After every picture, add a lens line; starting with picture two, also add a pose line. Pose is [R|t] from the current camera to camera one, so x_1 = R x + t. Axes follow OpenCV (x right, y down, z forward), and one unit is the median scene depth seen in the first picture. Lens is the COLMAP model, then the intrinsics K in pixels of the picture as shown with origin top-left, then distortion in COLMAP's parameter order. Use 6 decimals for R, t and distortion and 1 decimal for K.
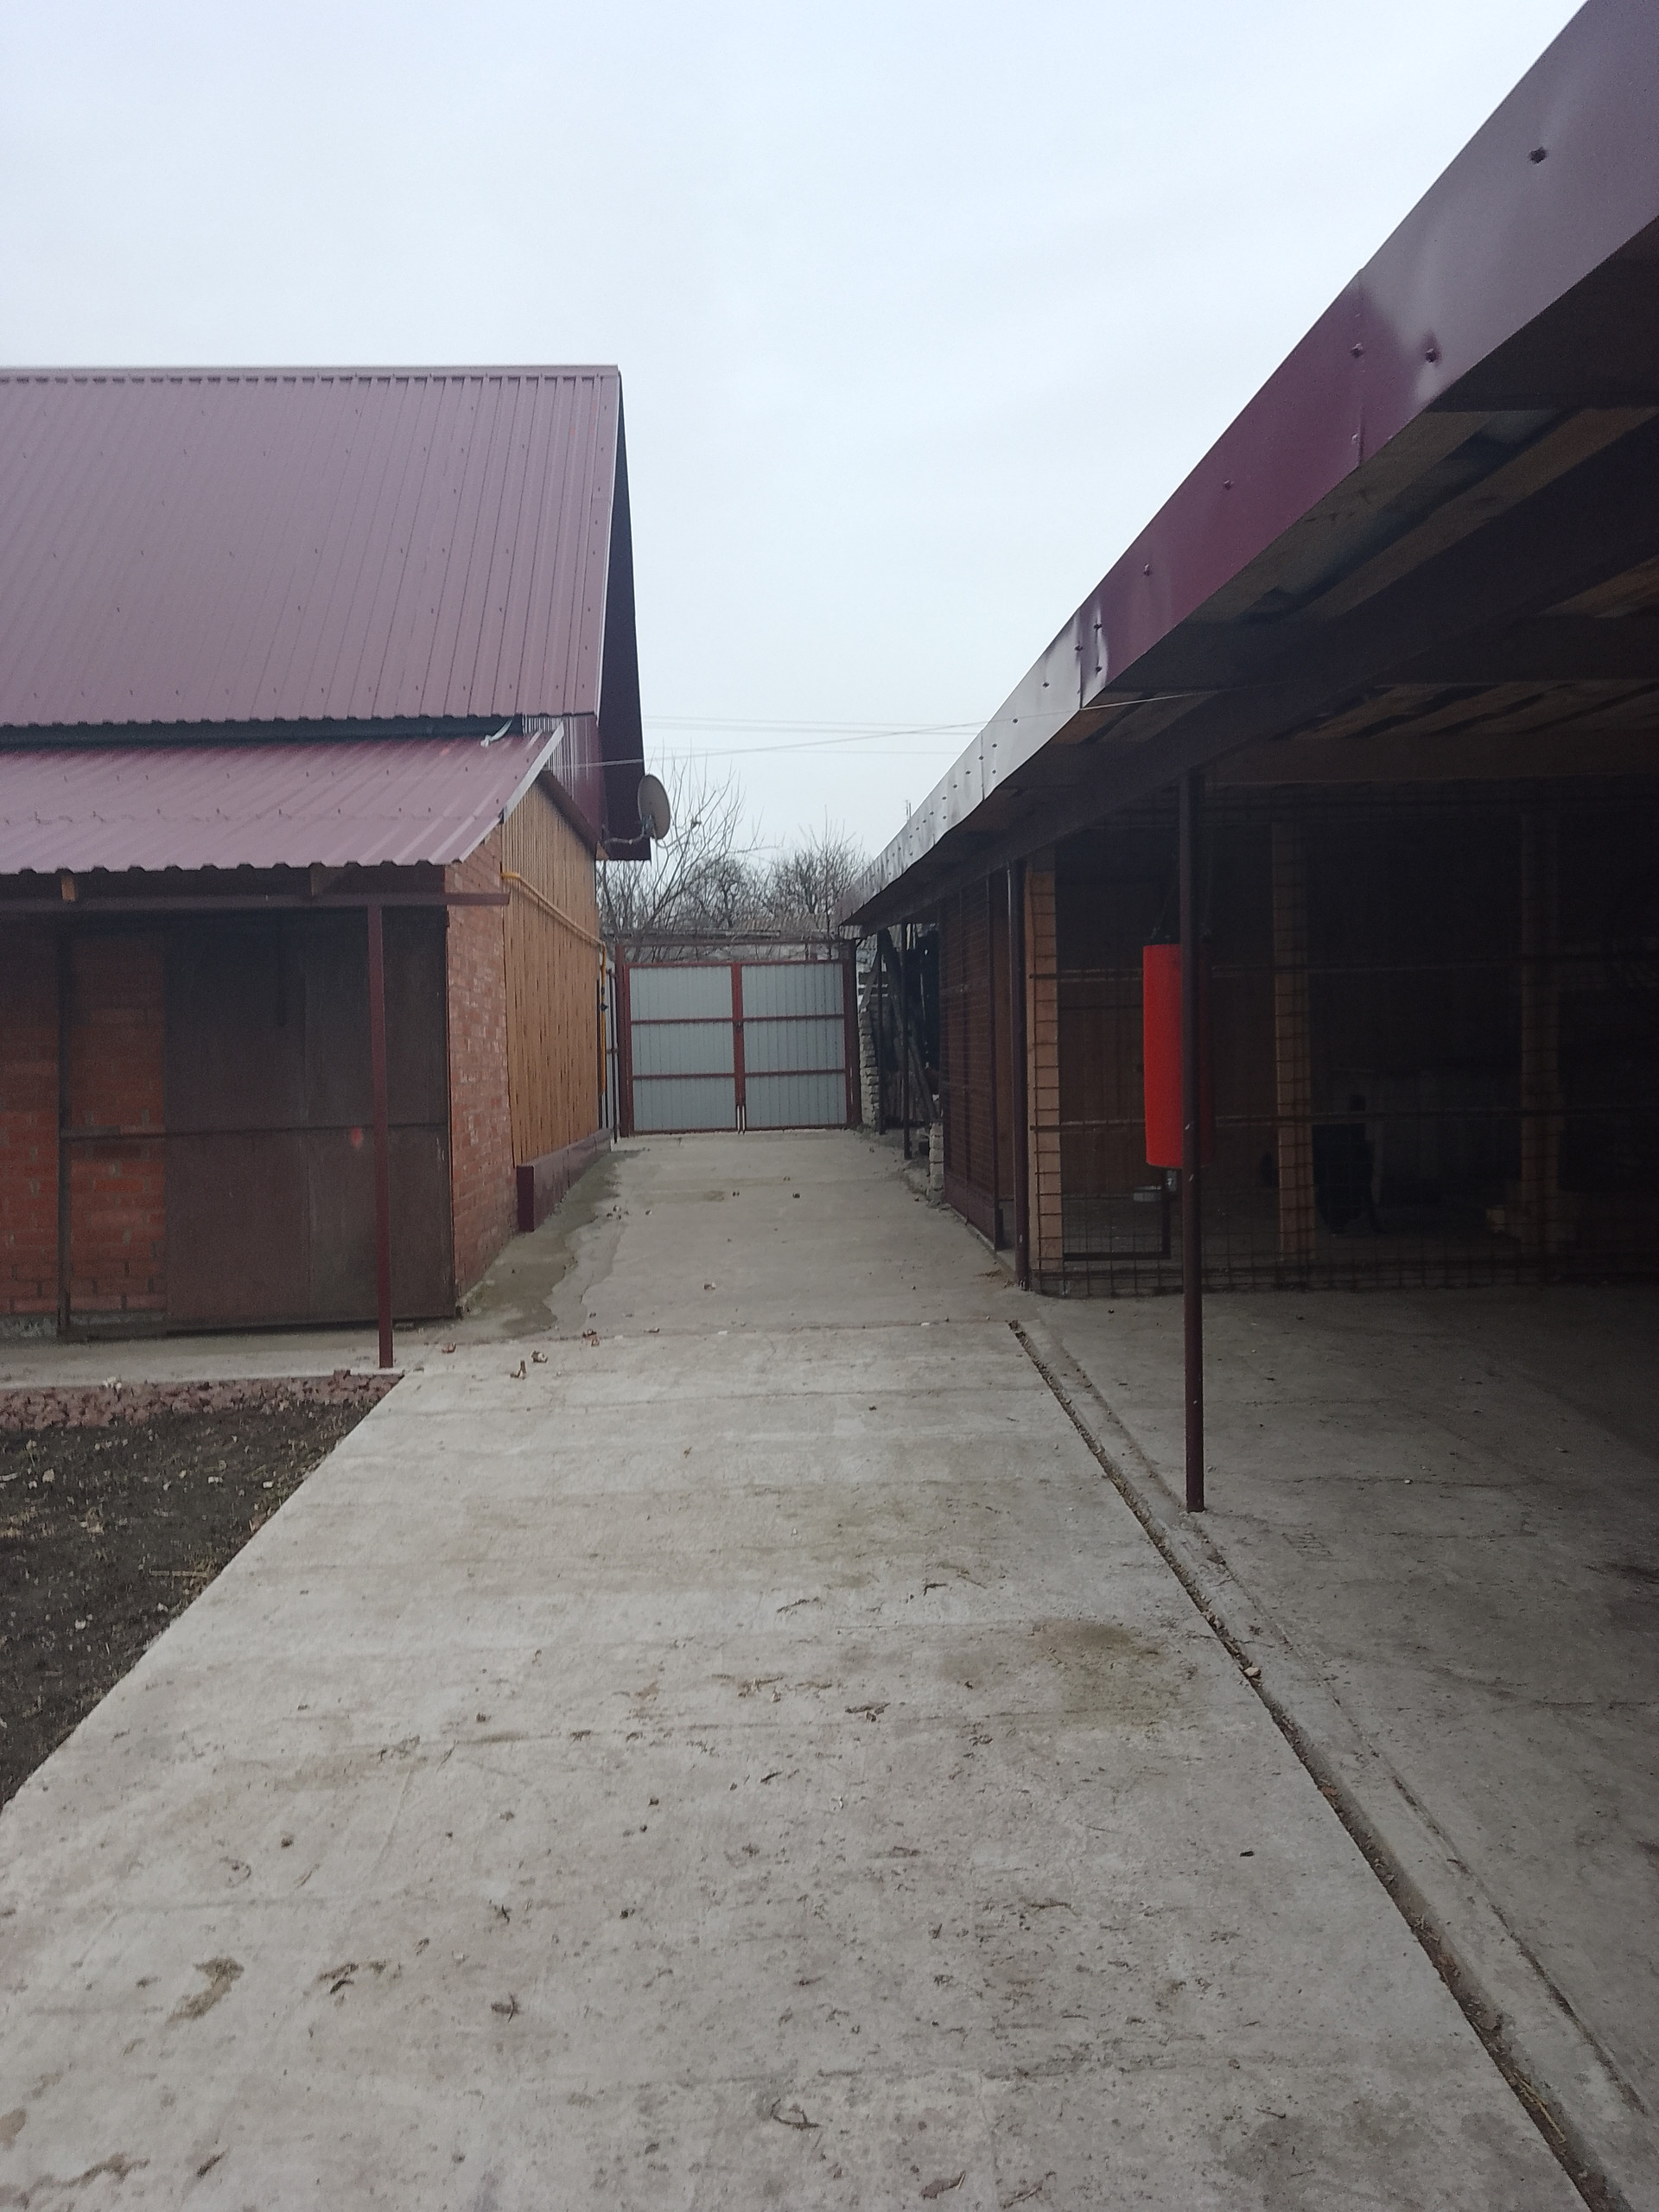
lens RADIAL K [[1588.6, 0, 840.1], [0, 1588.6, 1115.0], [0, 0, 1]] dist [0.015842, 0.001058]
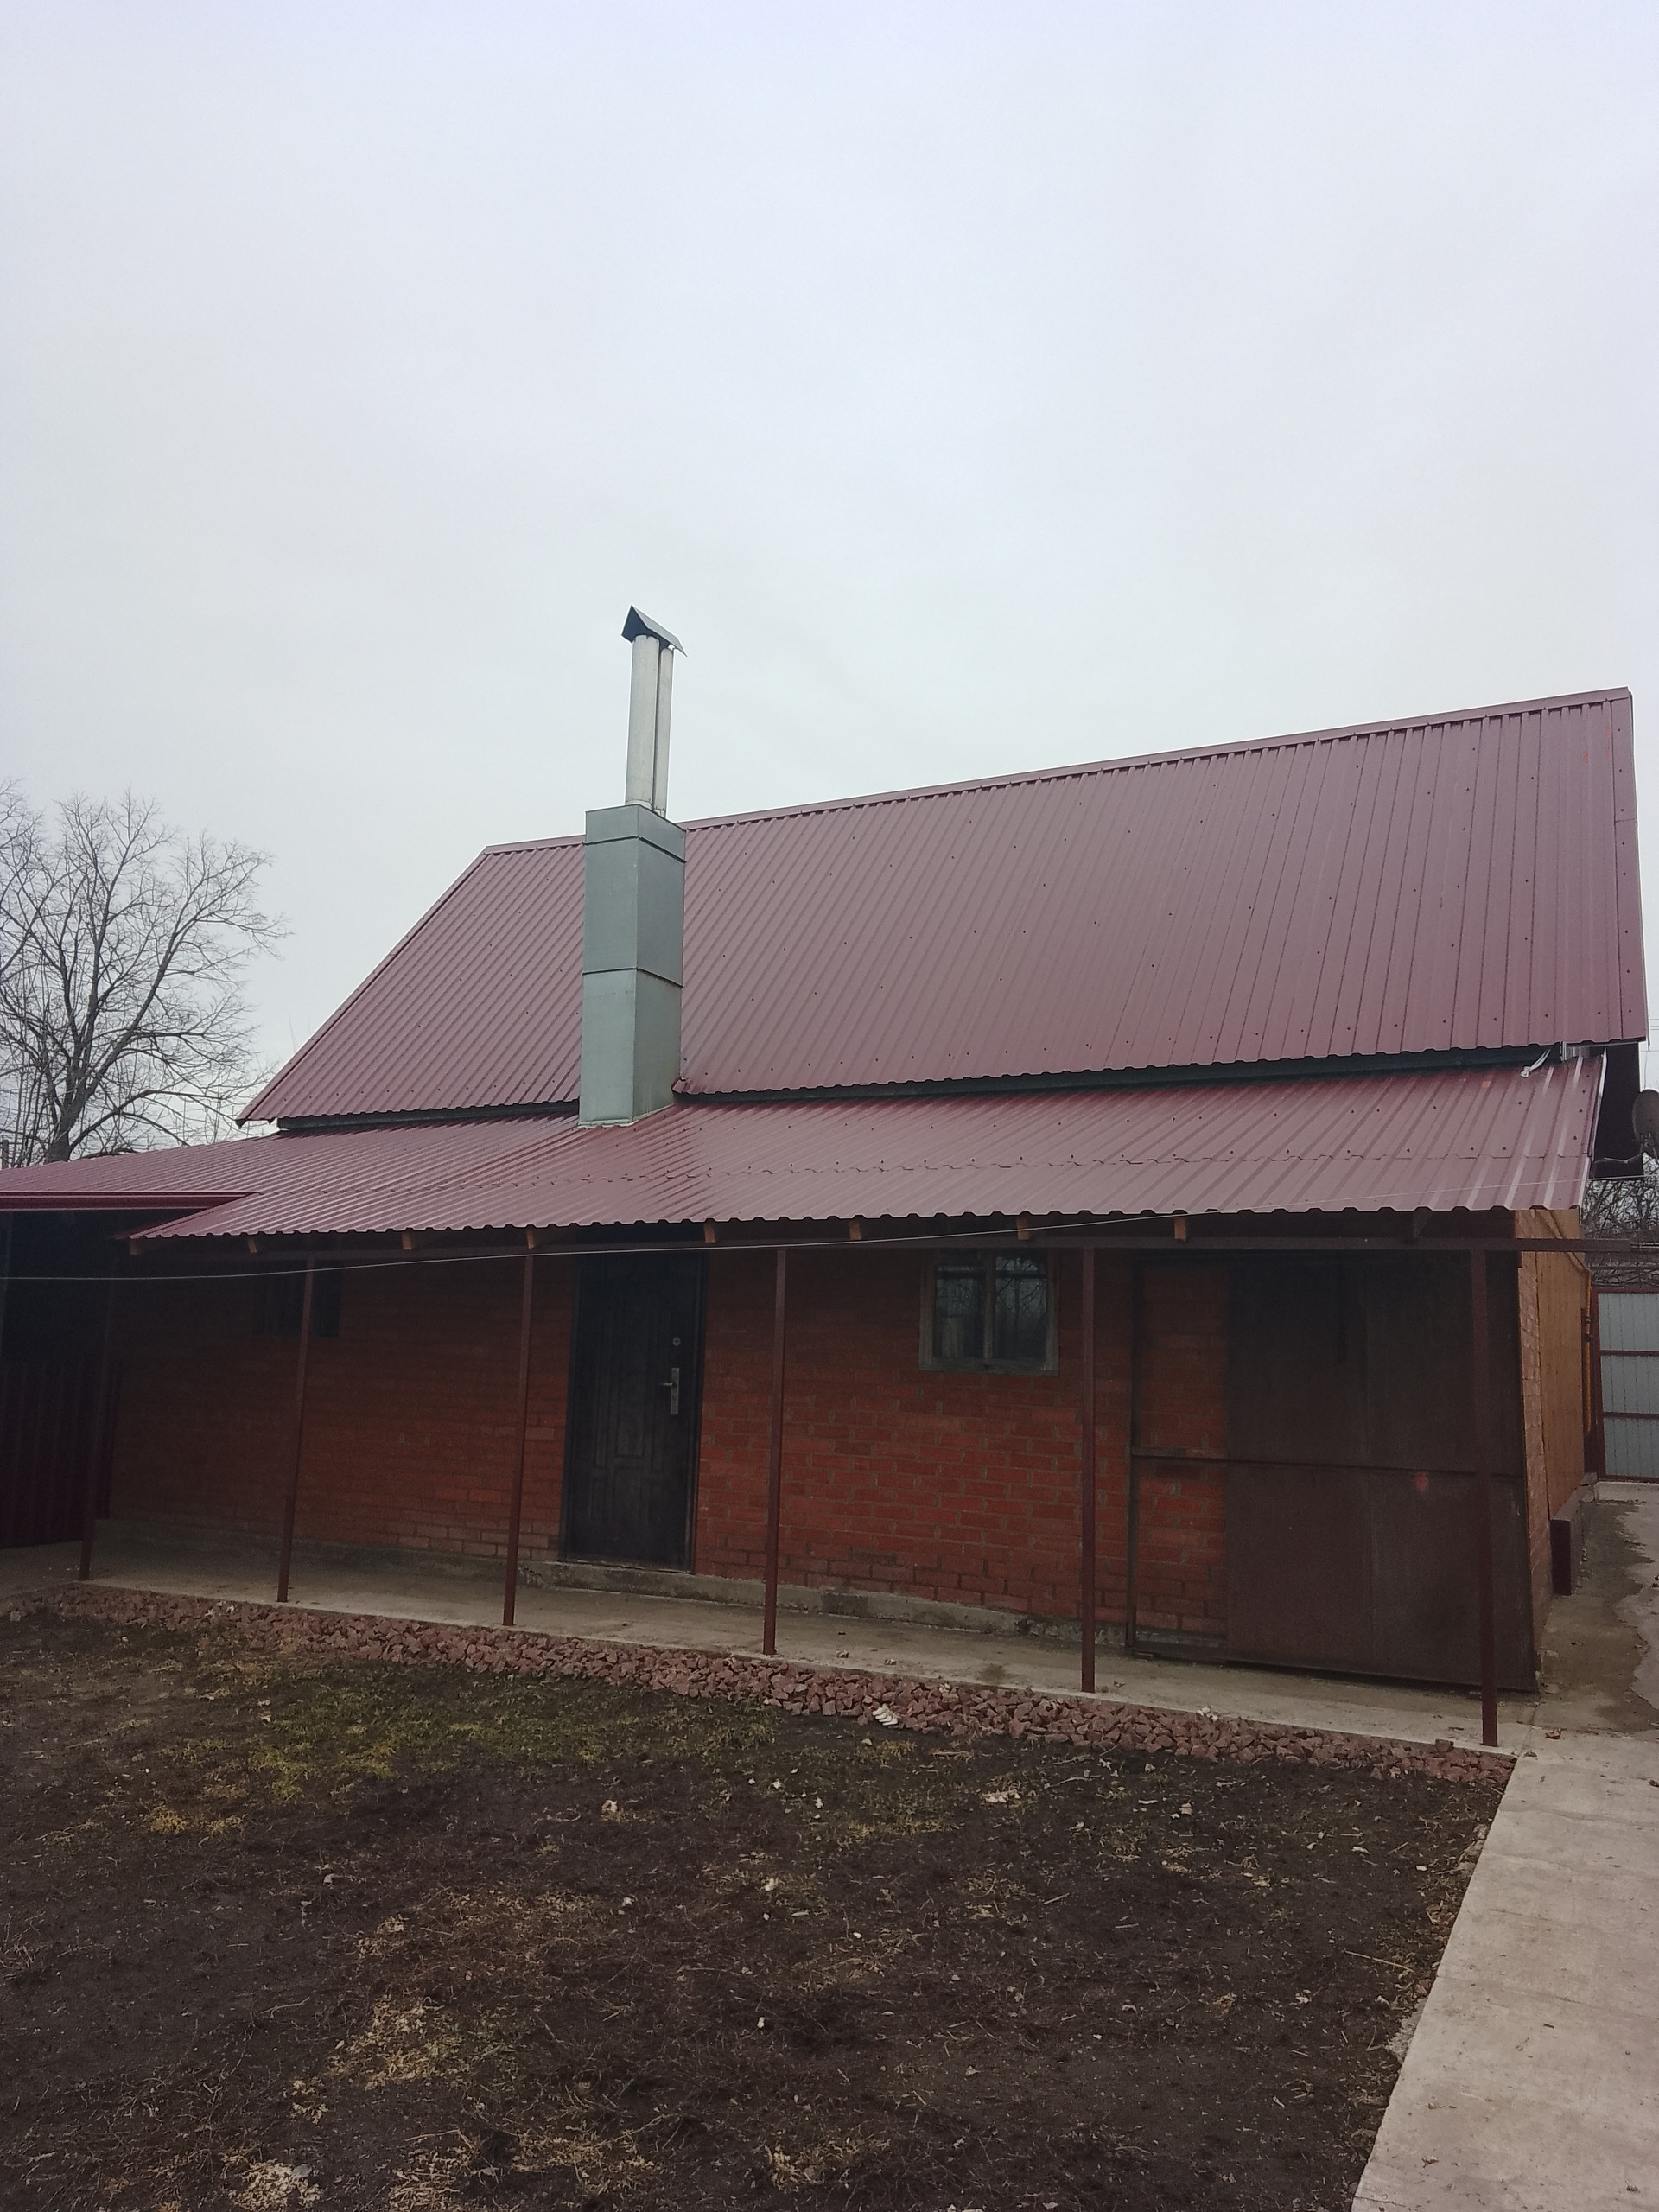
lens RADIAL K [[1588.6, 0, 840.1], [0, 1588.6, 1115.0], [0, 0, 1]] dist [0.015842, 0.001058]
pose [[0.869467, -0.017318, -0.493687, -0.263978], [-0.074623, 0.983312, -0.165917, -0.036992], [0.488322, 0.181100, 0.853665, -0.091322]]
